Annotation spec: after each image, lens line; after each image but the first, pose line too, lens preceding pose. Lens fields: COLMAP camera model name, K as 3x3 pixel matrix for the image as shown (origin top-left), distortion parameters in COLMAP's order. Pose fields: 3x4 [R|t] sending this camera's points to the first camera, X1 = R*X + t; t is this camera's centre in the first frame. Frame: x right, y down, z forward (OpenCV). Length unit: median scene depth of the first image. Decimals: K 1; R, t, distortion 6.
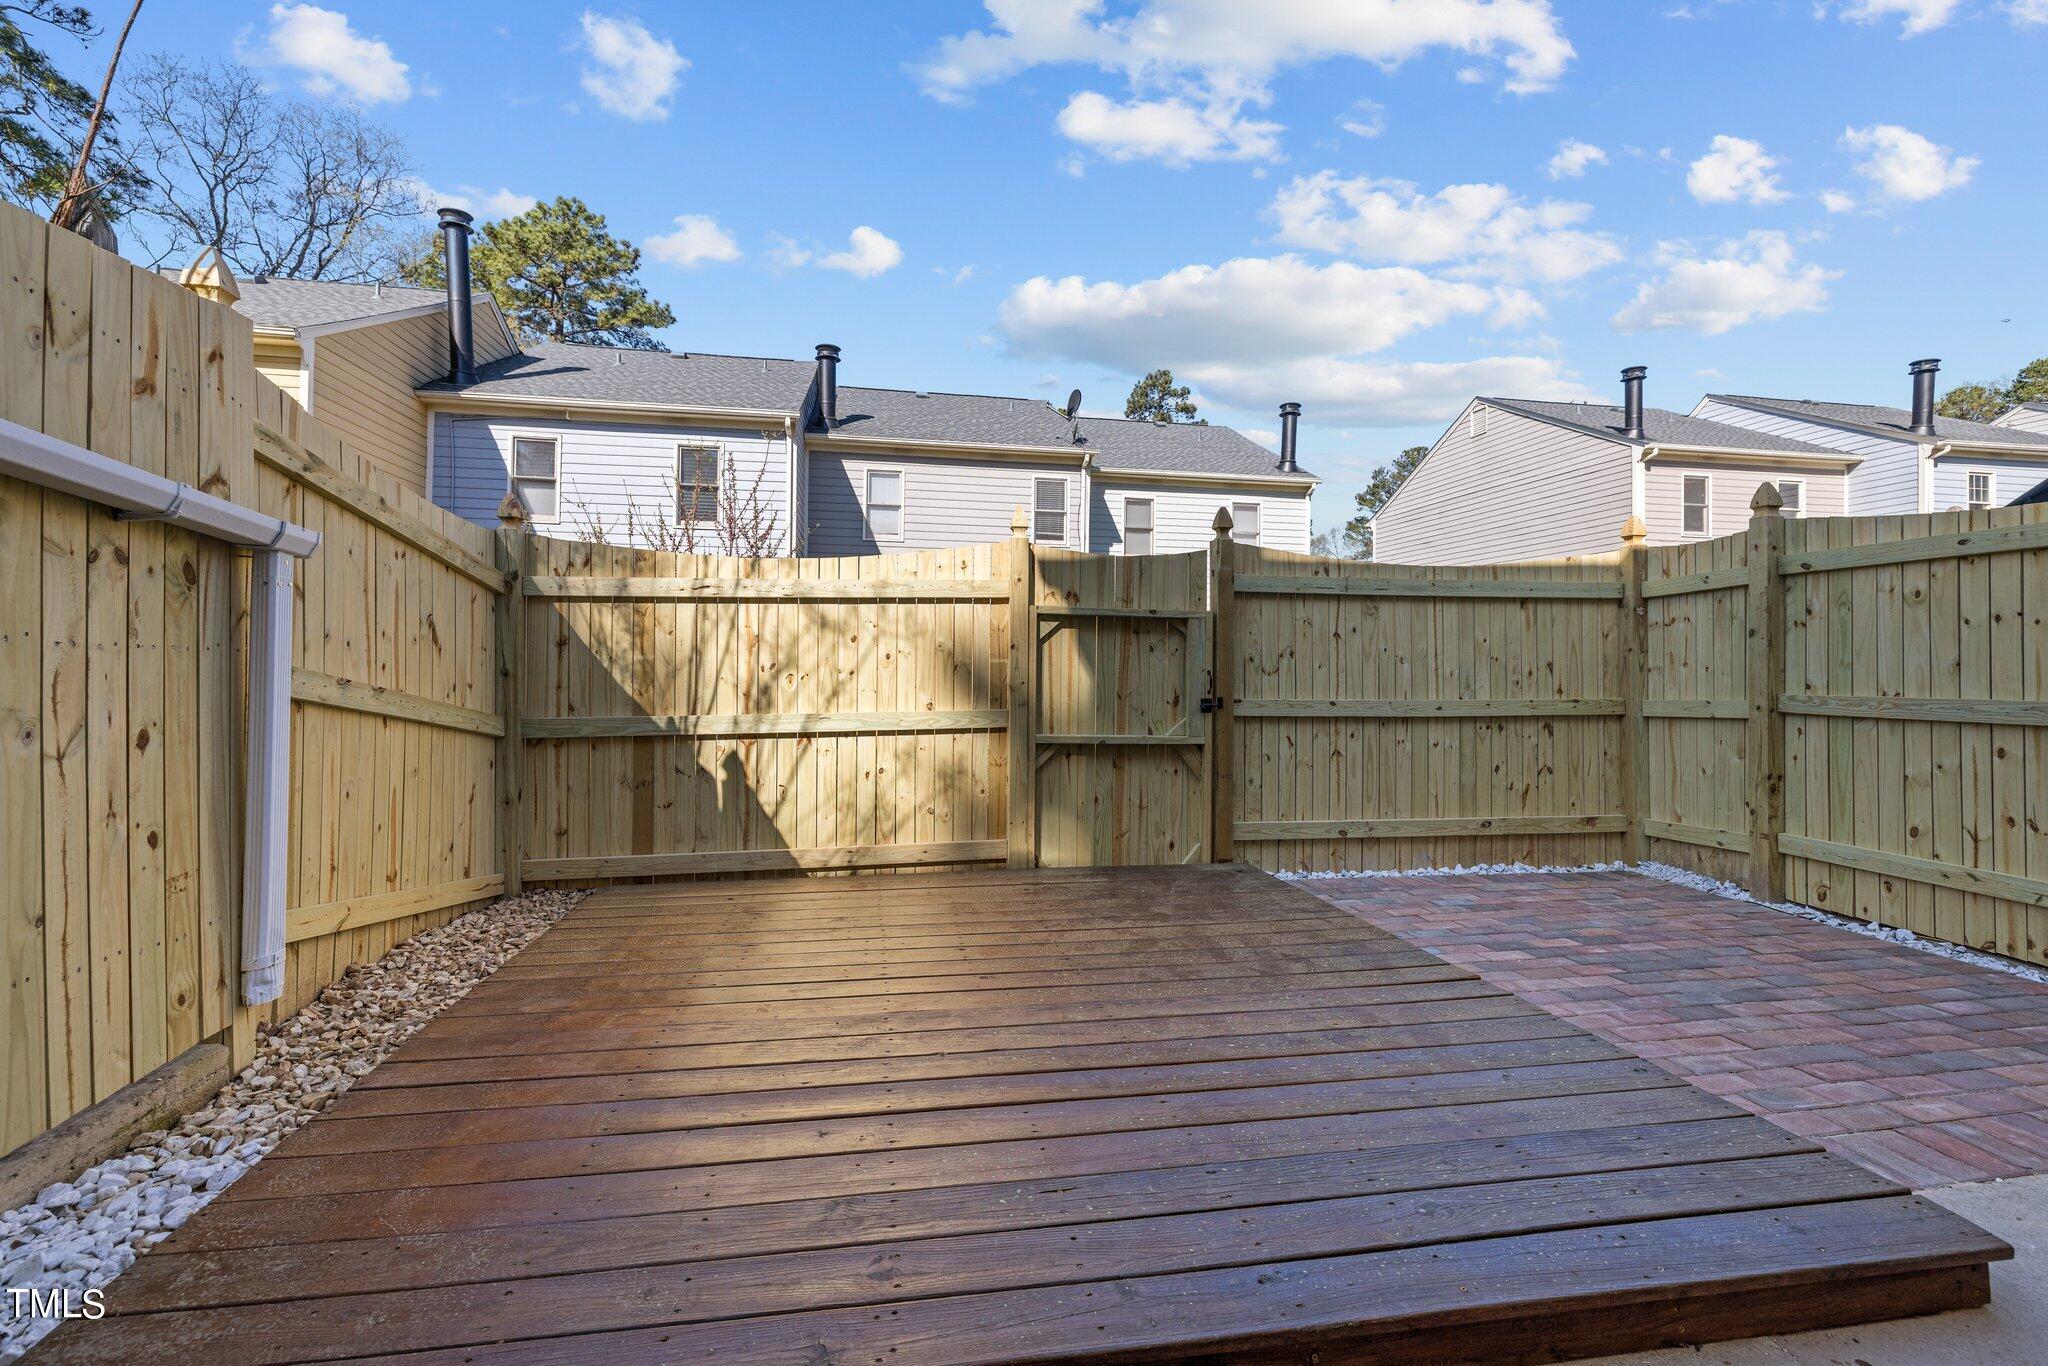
lens RADIAL K [[868.2, 0, 1010.3], [0, 868.2, 662.2], [0, 0, 1]] dist [-0.000590, 0.000620]
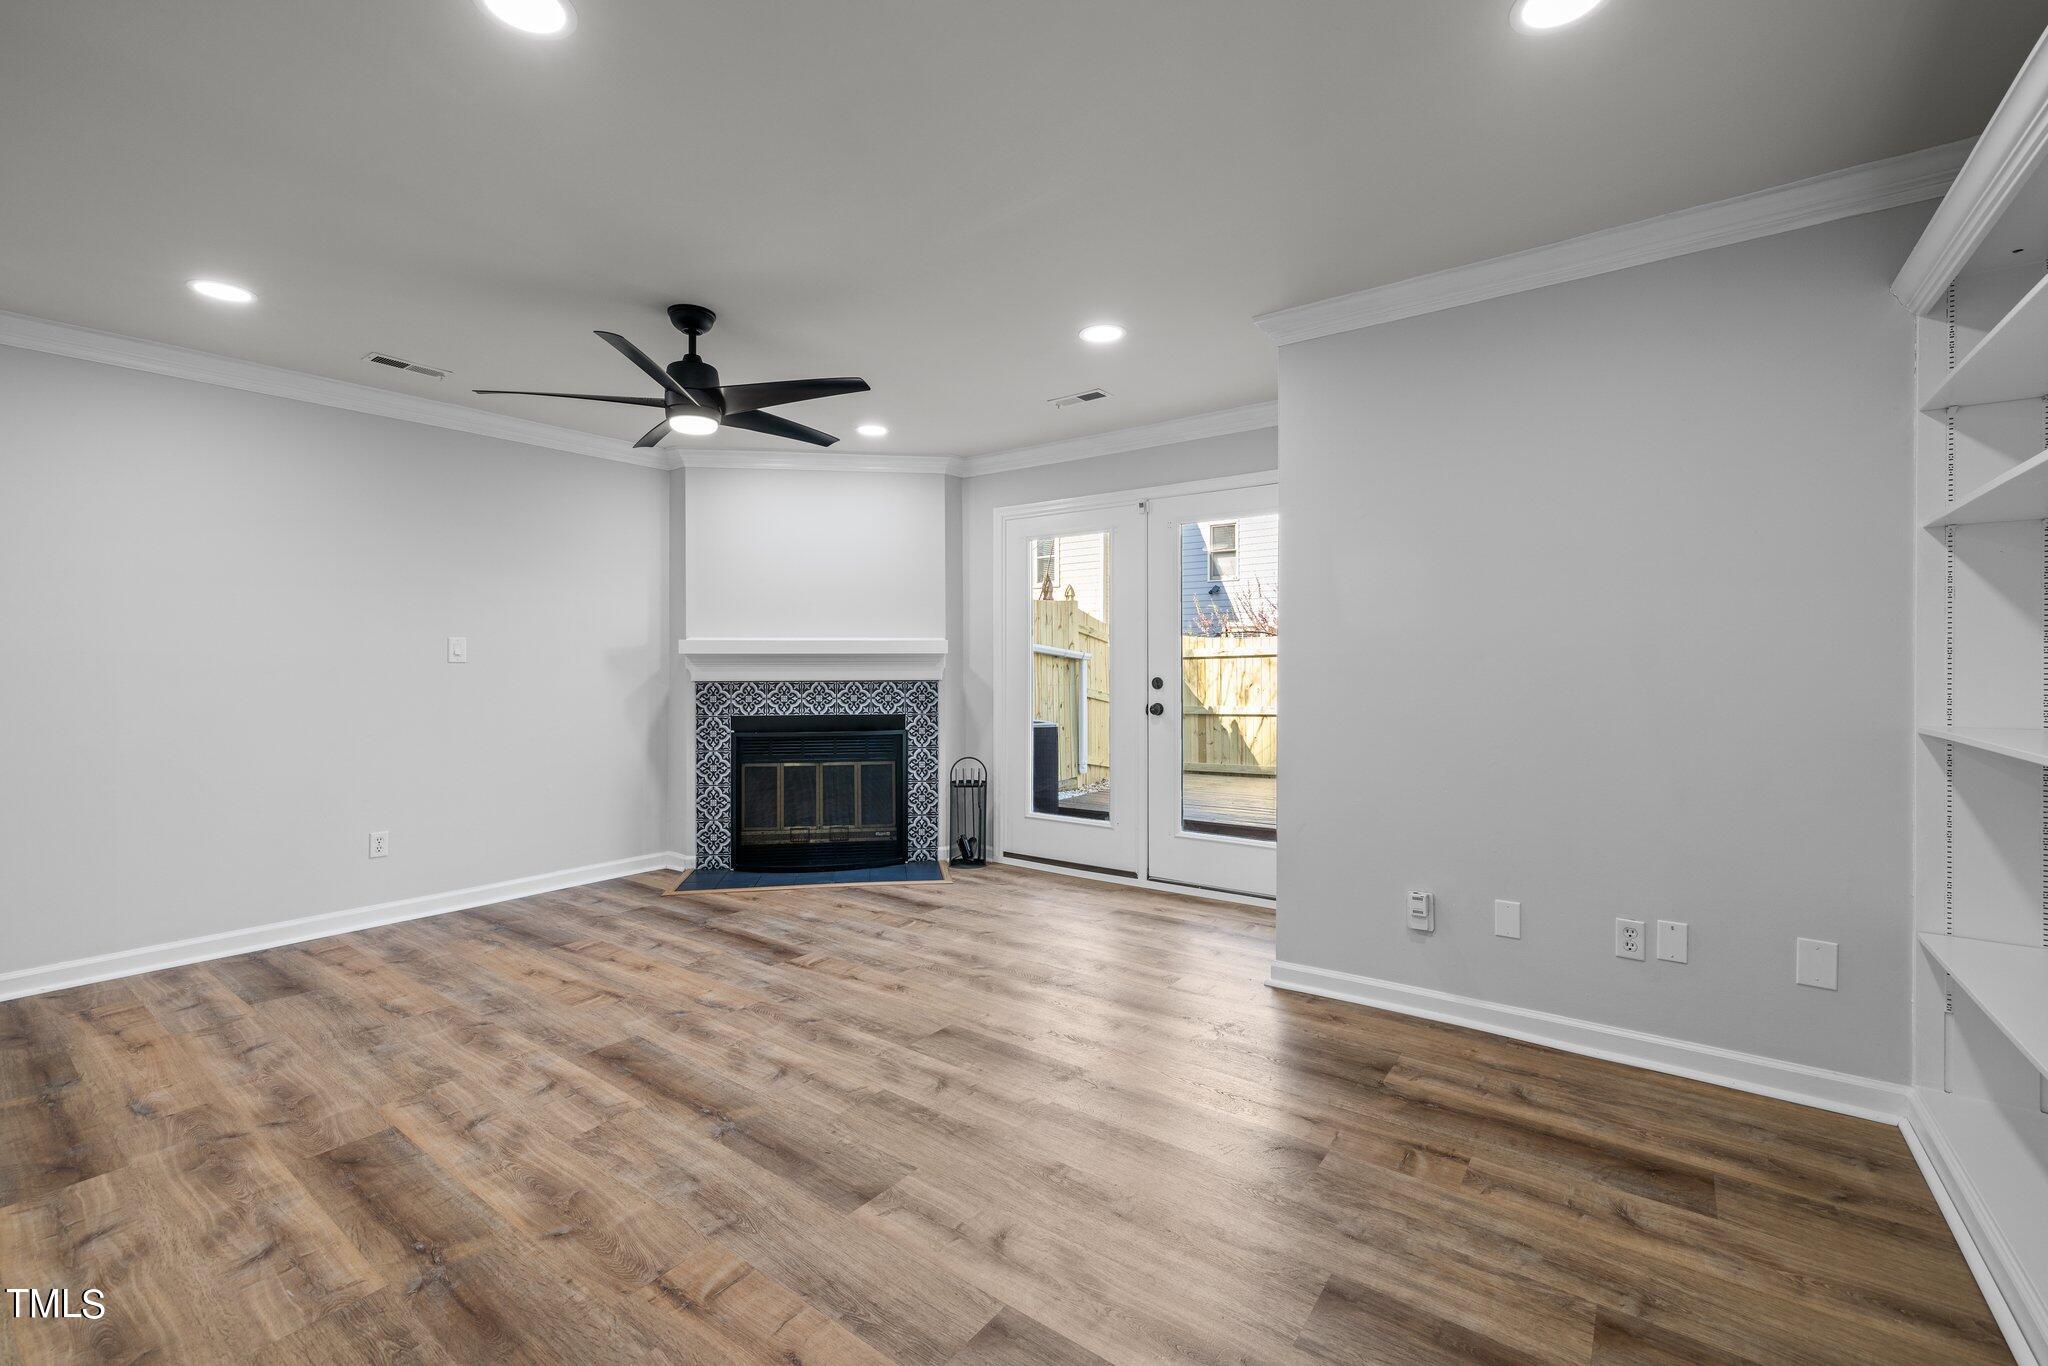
lens RADIAL K [[868.2, 0, 1010.3], [0, 868.2, 662.2], [0, 0, 1]] dist [-0.000590, 0.000620]
pose [[0.693607, -0.017567, -0.720140, 0.908050], [0.016370, 0.999829, -0.008623, -0.044552], [0.720168, -0.005808, 0.693776, -1.016320]]
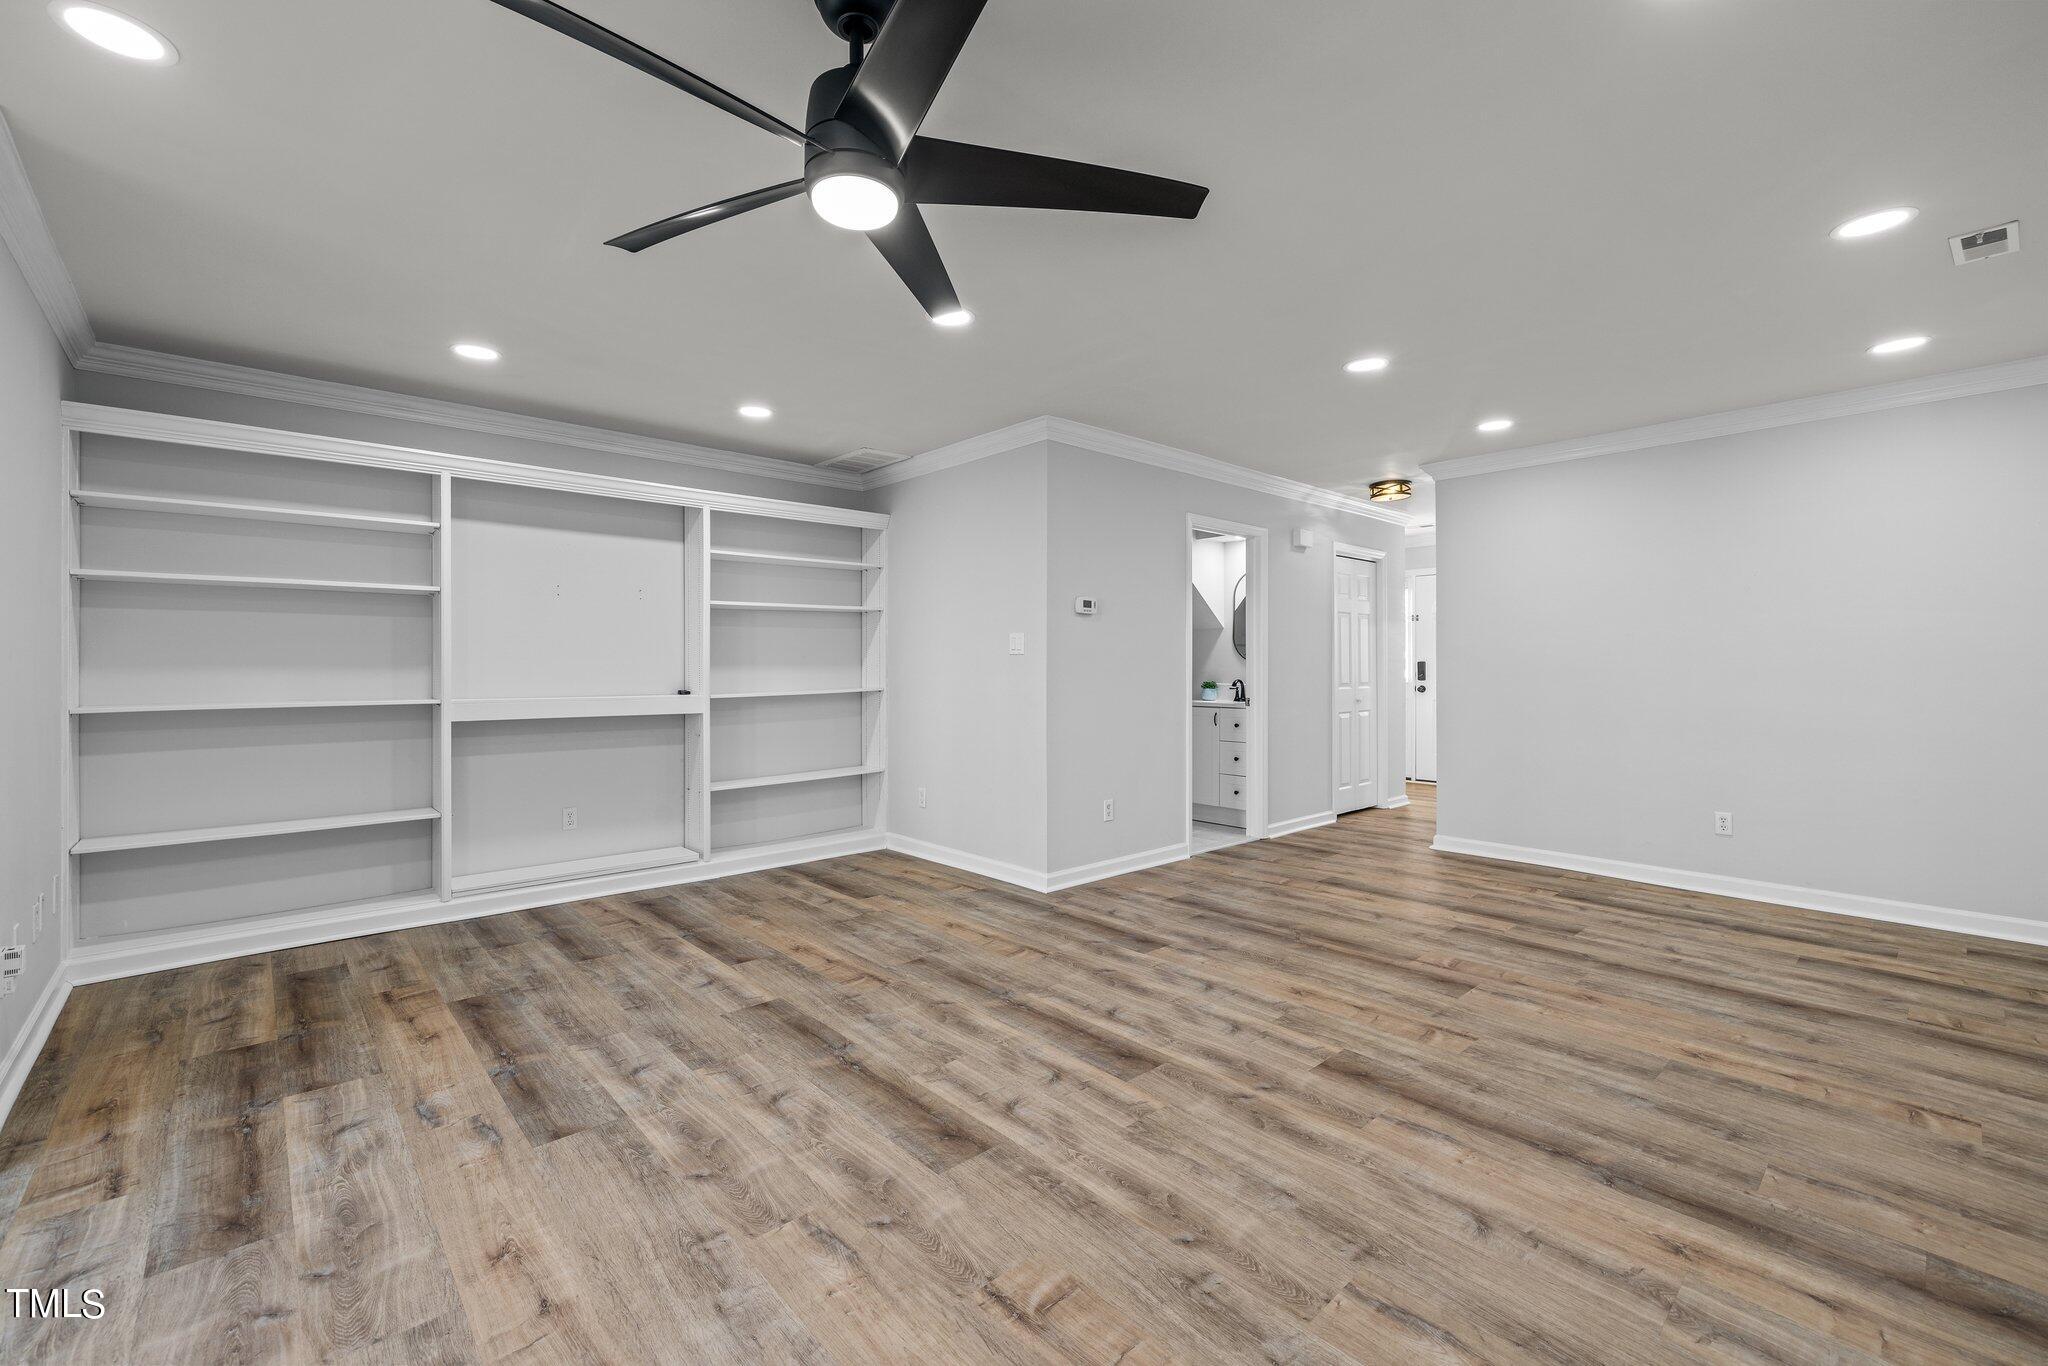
lens RADIAL K [[851.3, 0, 1010.1], [0, 851.3, 668.4], [0, 0, 1]] dist [0.001274, 0.000290]
pose [[-0.540140, -0.013575, 0.841465, -0.142807], [-0.010629, 0.999900, 0.009308, -0.052827], [-0.841508, -0.003916, -0.540231, -0.559983]]
